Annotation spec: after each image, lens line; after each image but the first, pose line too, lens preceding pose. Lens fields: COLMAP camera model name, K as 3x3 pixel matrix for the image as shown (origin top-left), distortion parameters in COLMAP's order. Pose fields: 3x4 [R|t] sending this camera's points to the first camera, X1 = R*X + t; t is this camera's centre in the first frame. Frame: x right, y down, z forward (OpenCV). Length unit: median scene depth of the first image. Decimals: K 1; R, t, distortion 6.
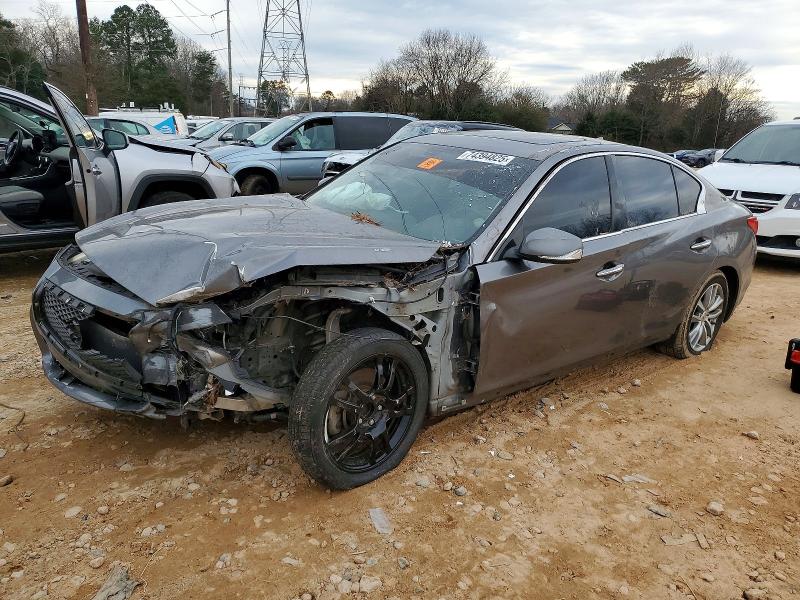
lens RADIAL K [[670.1, 0, 400.7], [0, 670.1, 300.1], [0, 0, 1]] dist [0.027530, 0.006524]
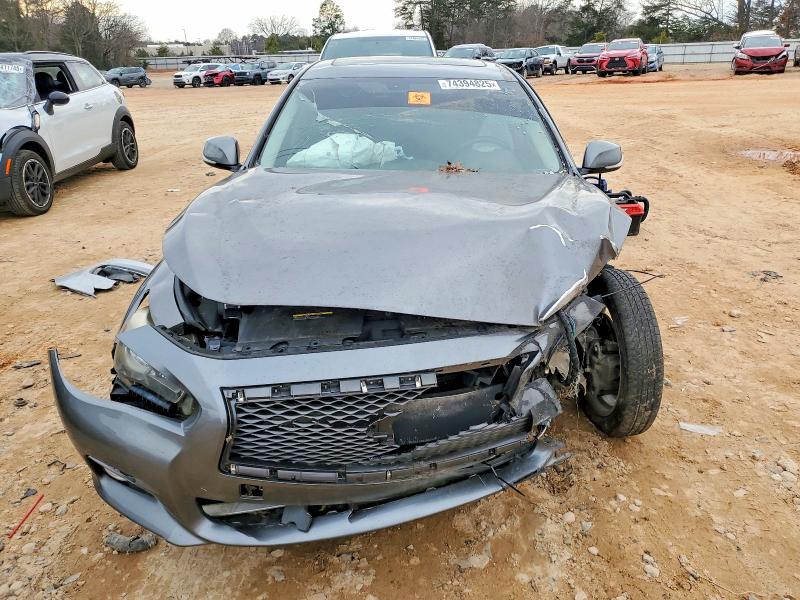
lens RADIAL K [[670.1, 0, 402.0], [0, 670.1, 296.9], [0, 0, 1]] dist [0.027530, 0.006524]
pose [[0.566587, -0.333645, 0.753432, -1.011957], [0.249229, 0.940920, 0.229249, -0.231663], [-0.785406, 0.057888, 0.616268, 0.669917]]
